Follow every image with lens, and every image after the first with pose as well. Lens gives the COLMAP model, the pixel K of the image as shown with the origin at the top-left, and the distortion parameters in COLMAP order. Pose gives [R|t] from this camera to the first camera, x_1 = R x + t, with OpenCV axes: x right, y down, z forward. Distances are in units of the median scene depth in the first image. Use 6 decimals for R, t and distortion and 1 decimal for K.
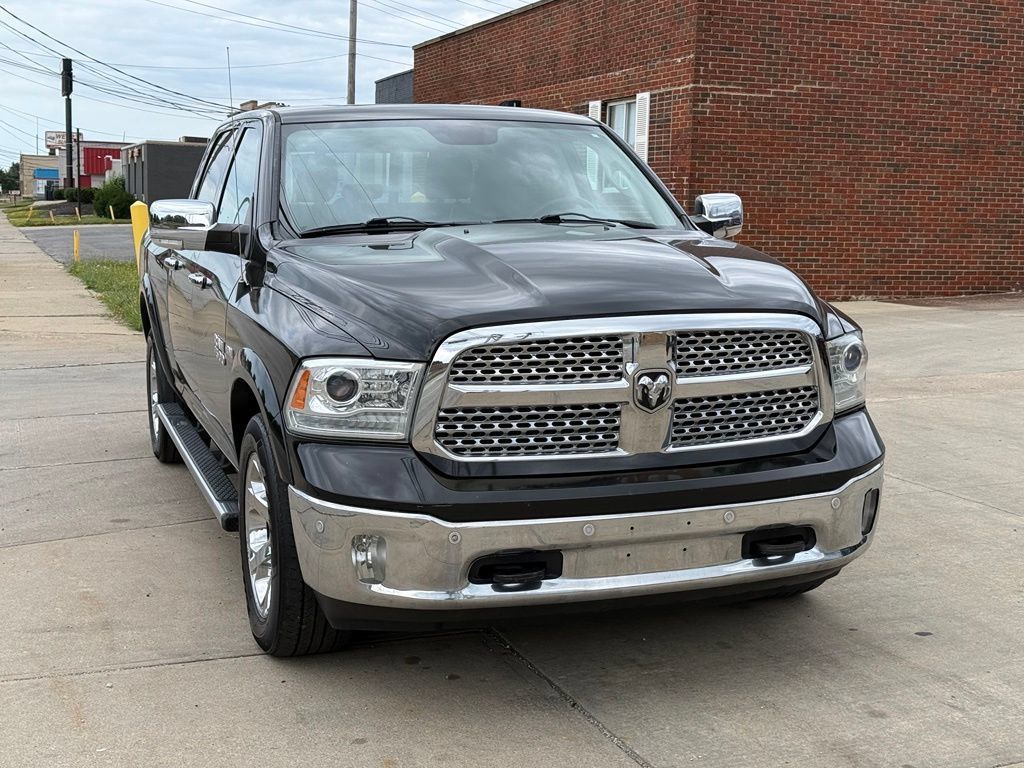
lens RADIAL K [[1504.0, 0, 508.0], [0, 1504.0, 379.5], [0, 0, 1]] dist [0.130231, 0.000000]
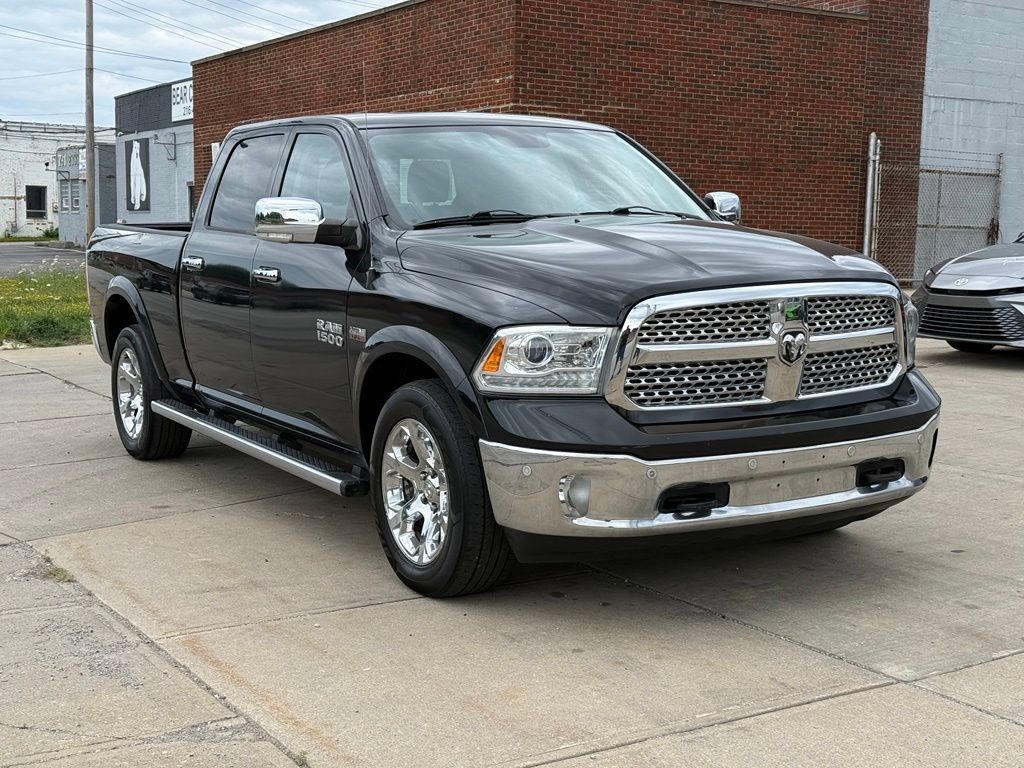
lens RADIAL K [[1504.0, 0, 520.0], [0, 1504.0, 386.8], [0, 0, 1]] dist [0.130231, 0.000000]
pose [[0.978824, -0.029662, 0.202544, -0.329749], [0.031633, 0.999478, -0.006501, 0.036621], [-0.202246, 0.012770, 0.979252, -0.118767]]
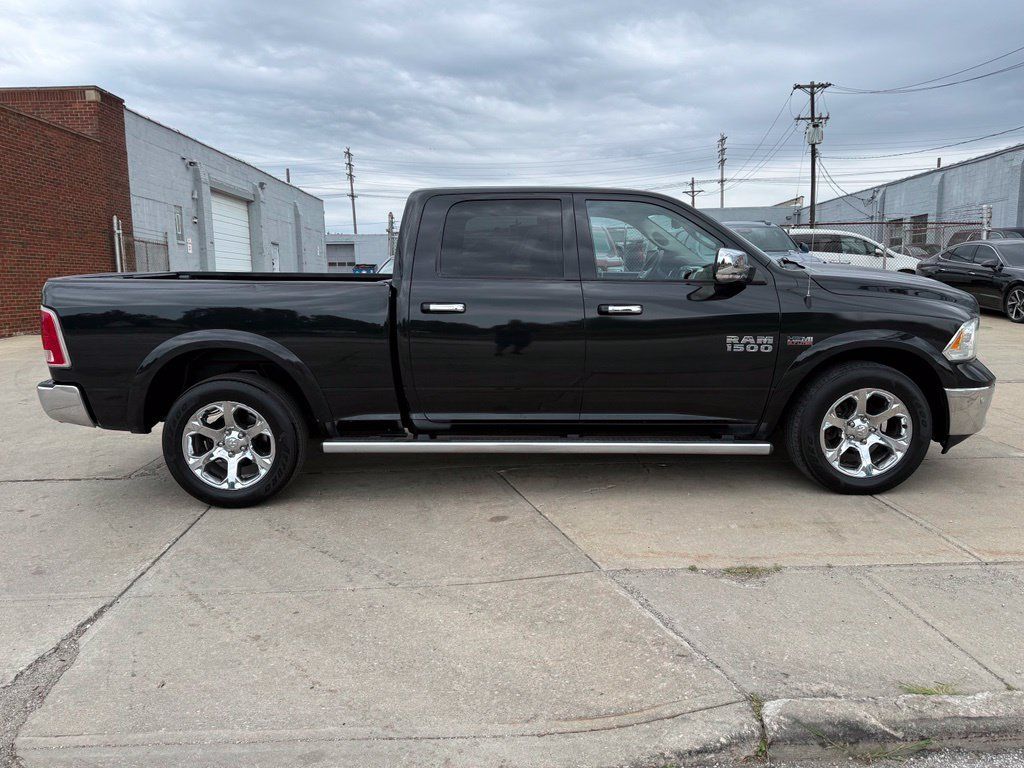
lens RADIAL K [[735.6, 0, 526.7], [0, 735.6, 408.6], [0, 0, 1]] dist [0.006652, -0.011832]
pose [[0.292232, -0.194126, 0.936438, -1.159208], [0.130164, 0.978143, 0.162151, -0.127660], [-0.947448, 0.074505, 0.311113, 1.171157]]
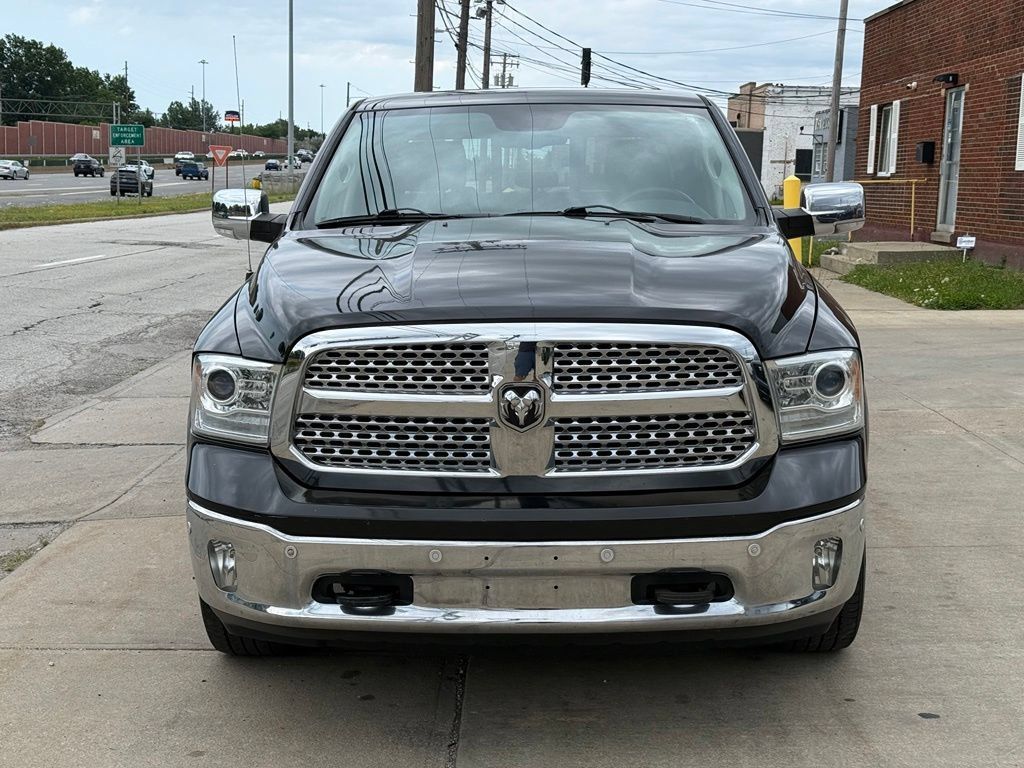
lens RADIAL K [[1504.0, 0, 479.6], [0, 1504.0, 379.0], [0, 0, 1]] dist [0.130231, 0.000000]
pose [[0.932286, 0.048726, -0.358425, 0.359890], [-0.044883, 0.998811, 0.019041, -0.023092], [0.358927, -0.001665, 0.933364, 0.143163]]
